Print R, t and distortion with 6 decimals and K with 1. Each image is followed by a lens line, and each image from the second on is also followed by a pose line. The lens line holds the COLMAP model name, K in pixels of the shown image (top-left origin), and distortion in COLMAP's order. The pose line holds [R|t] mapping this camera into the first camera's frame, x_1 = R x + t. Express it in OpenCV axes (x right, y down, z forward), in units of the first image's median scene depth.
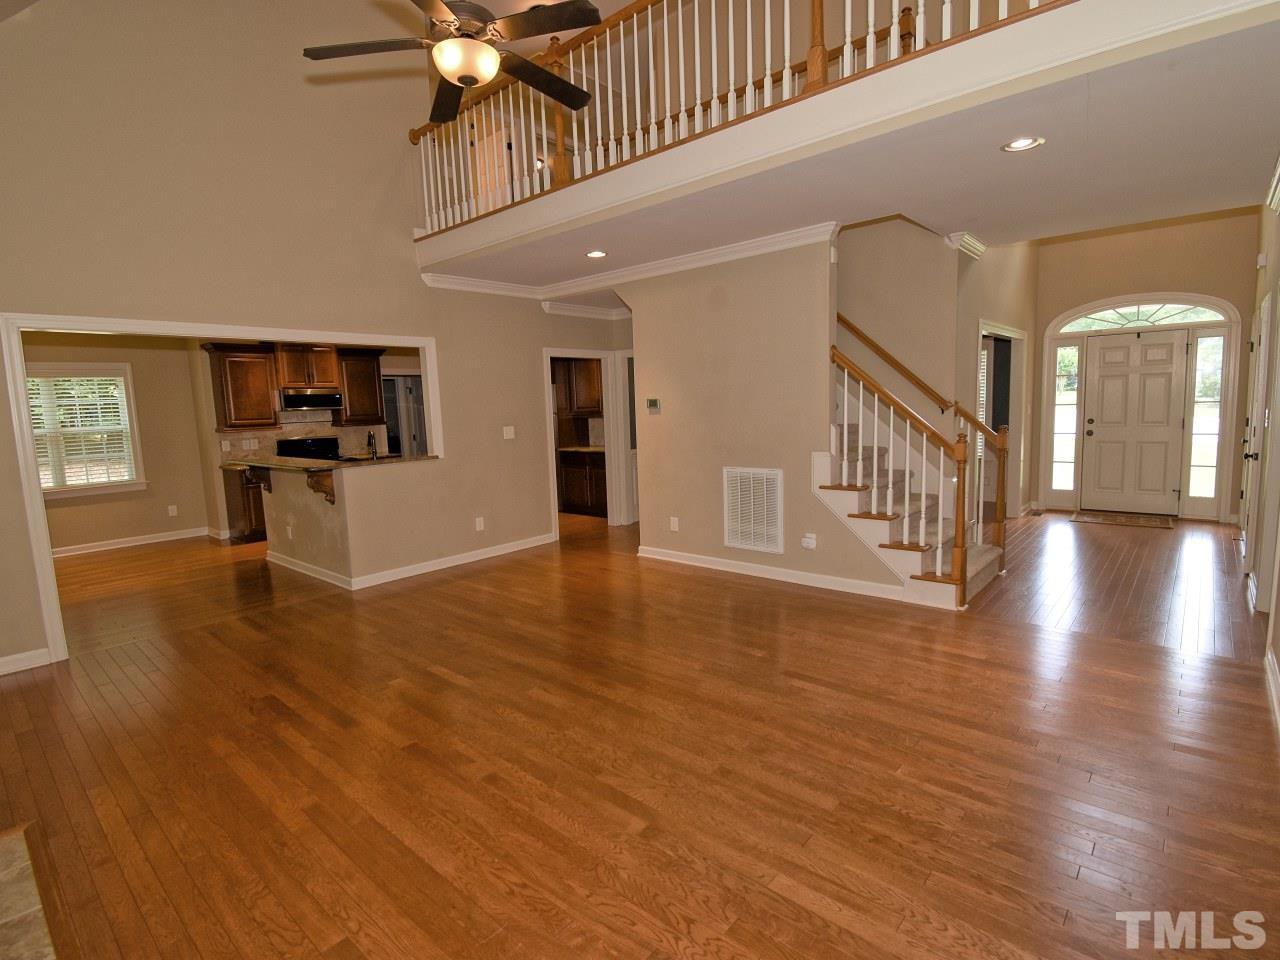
lens RADIAL K [[633.3, 0, 640.0], [0, 633.3, 480.0], [0, 0, 1]] dist [0.003676, -0.016181]
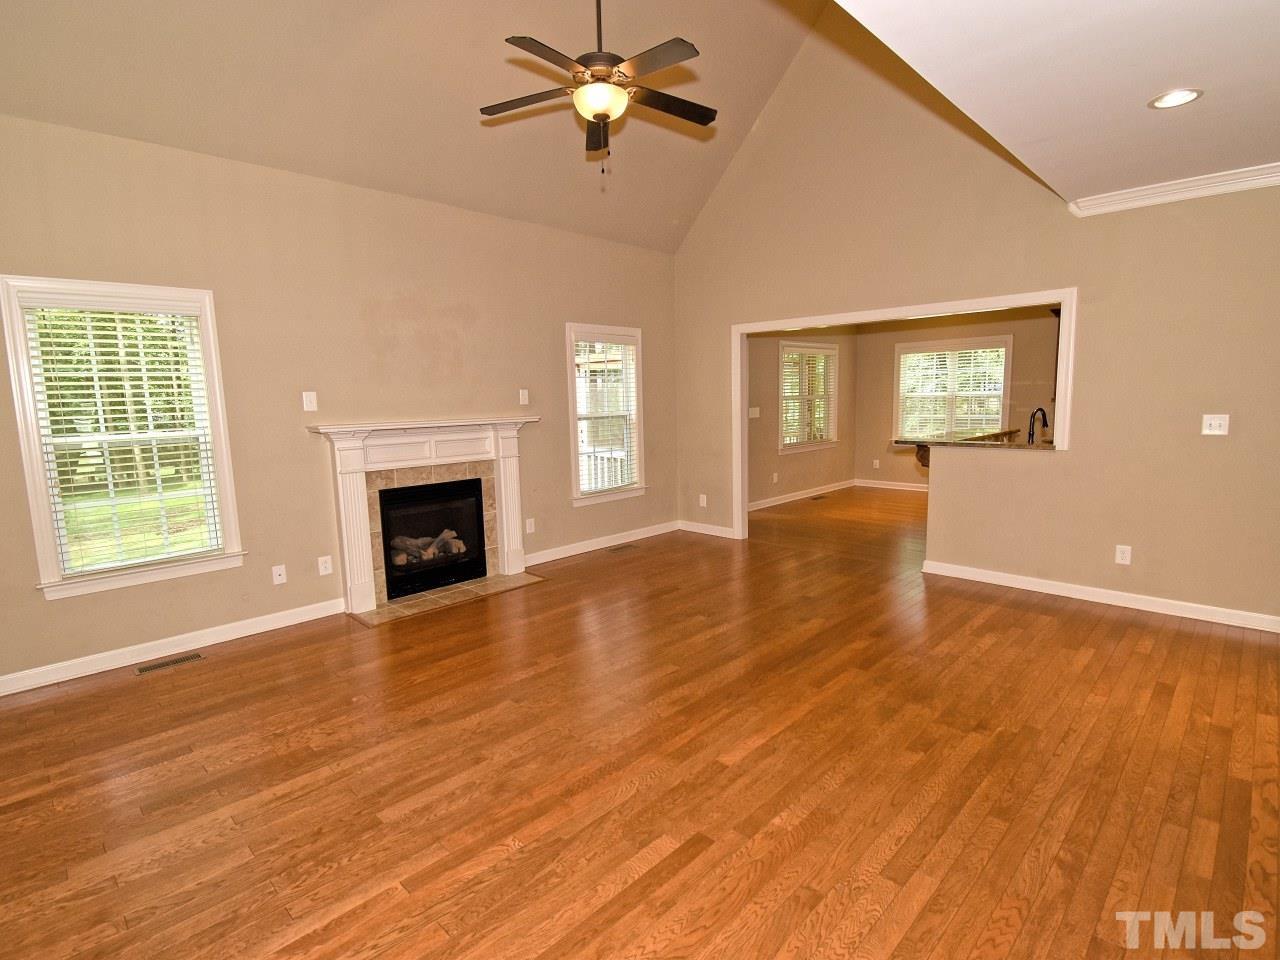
lens RADIAL K [[633.3, 0, 640.0], [0, 633.3, 480.0], [0, 0, 1]] dist [0.003676, -0.016181]
pose [[-0.037367, 0.176694, -0.983556, 0.622602], [-0.103833, 0.978230, 0.179682, -0.115521], [0.993893, 0.108839, -0.018207, 0.726587]]
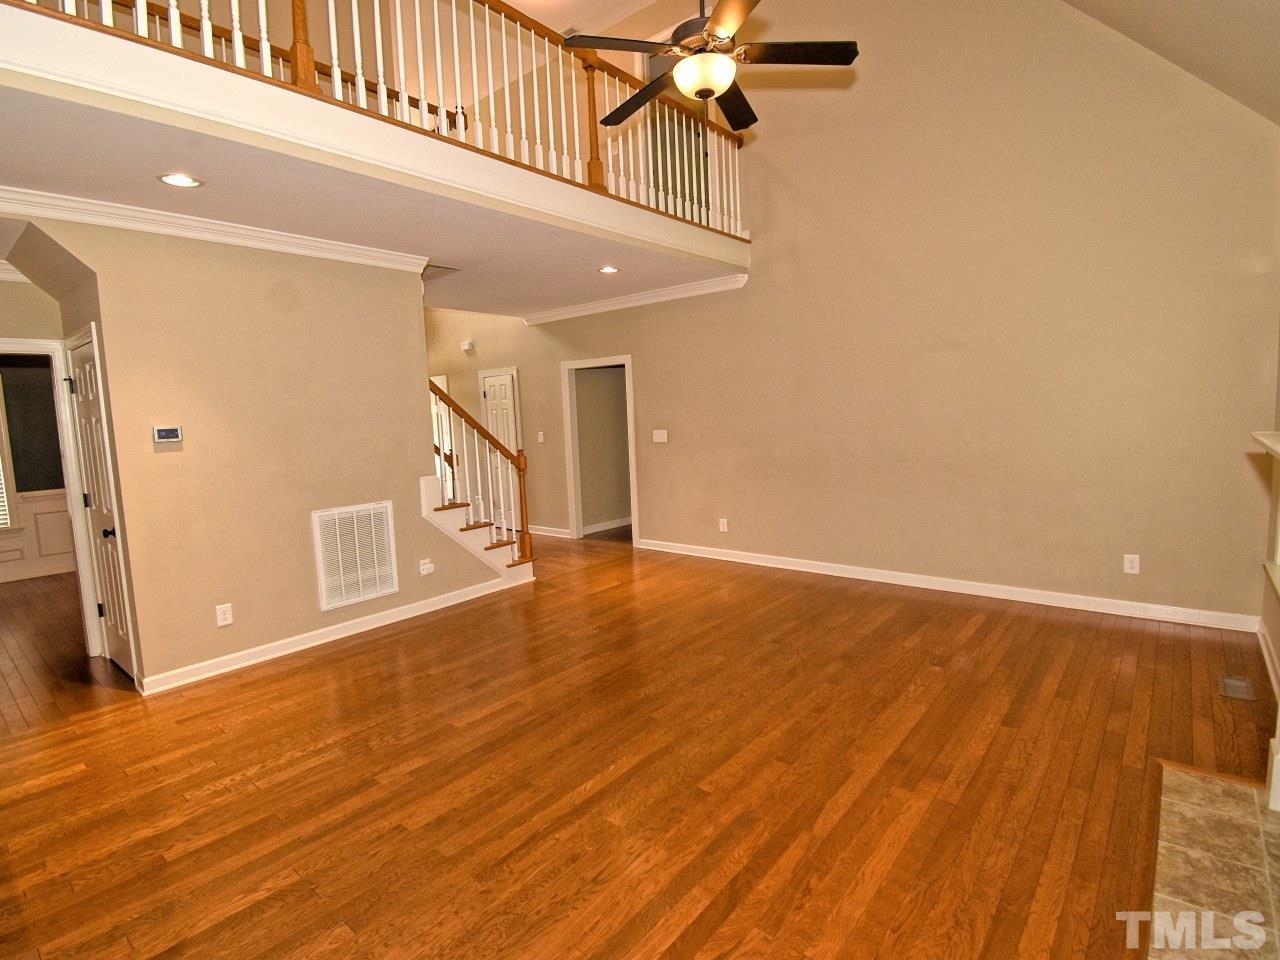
lens RADIAL K [[646.7, 0, 637.5], [0, 646.7, 478.1], [0, 0, 1]] dist [0.034964, -0.034335]
pose [[-0.026470, -0.064189, 0.997587, -0.864264], [0.159609, 0.984863, 0.067605, -0.065694], [-0.986825, 0.161014, -0.015824, 0.770591]]
